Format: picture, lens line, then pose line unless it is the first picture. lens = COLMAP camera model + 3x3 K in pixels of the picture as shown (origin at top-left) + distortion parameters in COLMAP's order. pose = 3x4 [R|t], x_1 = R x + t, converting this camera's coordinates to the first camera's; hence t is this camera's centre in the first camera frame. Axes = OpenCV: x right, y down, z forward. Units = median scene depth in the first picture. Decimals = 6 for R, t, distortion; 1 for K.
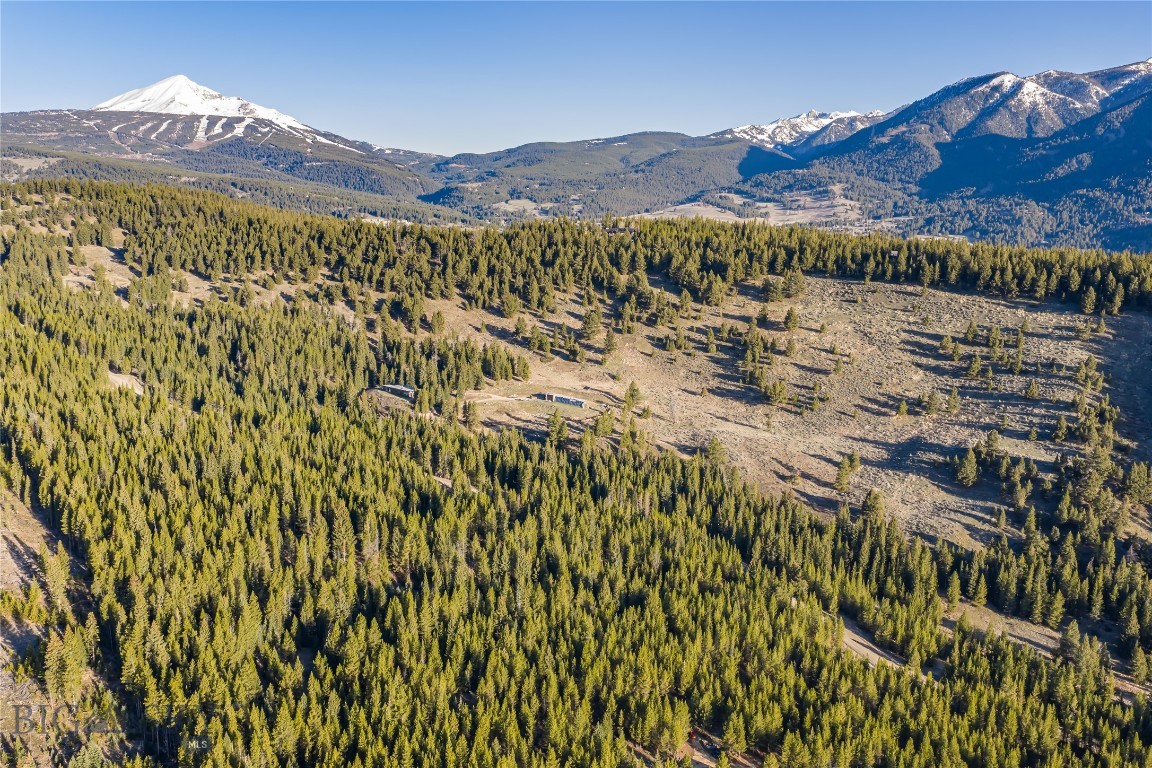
lens RADIAL K [[946.9, 0, 575.7], [0, 946.9, 386.1], [0, 0, 1]] dist [0.025316, -0.042848]
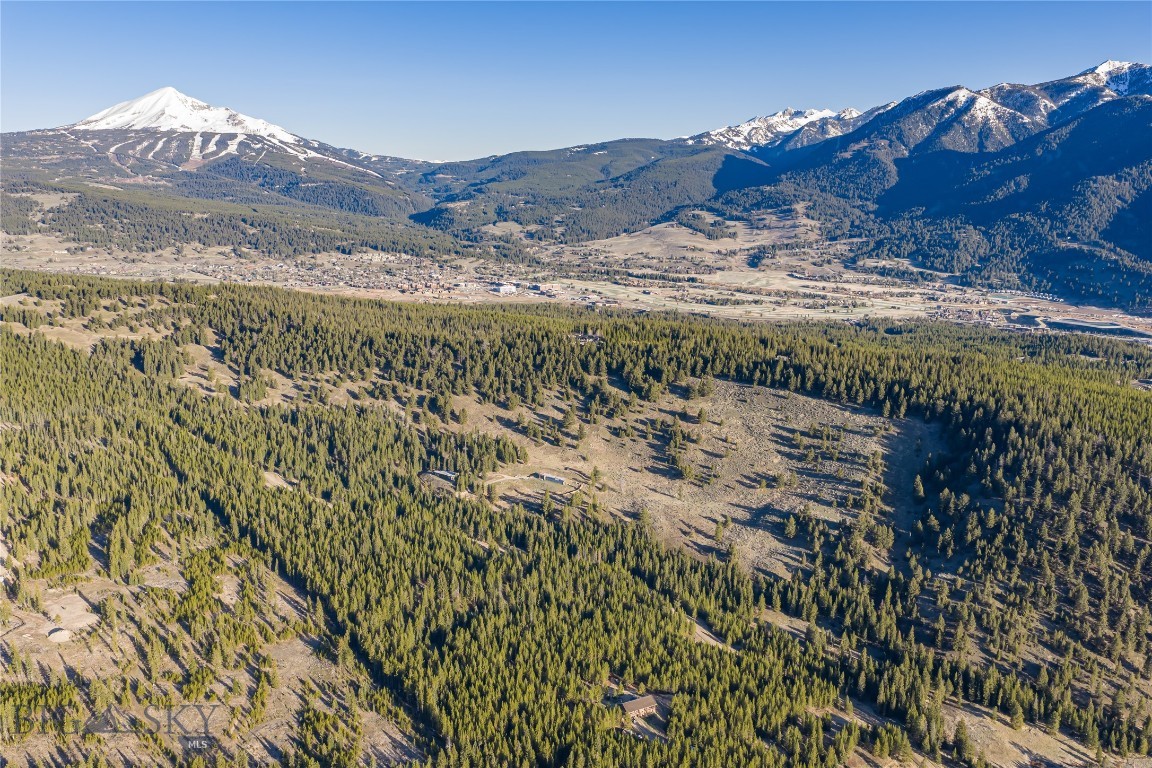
lens RADIAL K [[946.9, 0, 574.7], [0, 946.9, 381.2], [0, 0, 1]] dist [0.025316, -0.042848]
pose [[0.999687, -0.022046, 0.011821, 0.008941], [0.021983, 0.999744, 0.005363, -0.122135], [-0.011936, -0.005101, 0.999916, -0.437285]]
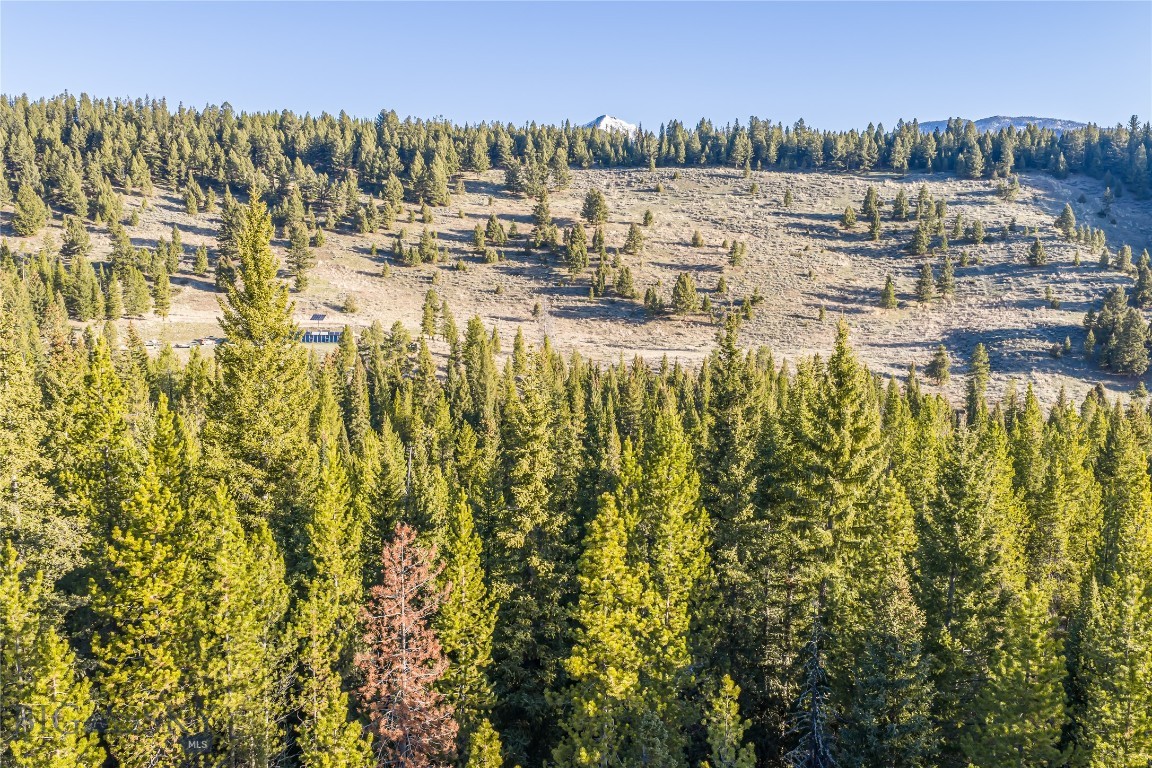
lens RADIAL K [[946.9, 0, 576.0], [0, 946.9, 384.2], [0, 0, 1]] dist [0.025316, -0.042848]
pose [[0.810771, -0.087588, 0.578774, -0.130765], [0.132461, 0.990547, -0.035655, 0.055088], [-0.570180, 0.105573, 0.814708, 0.463437]]
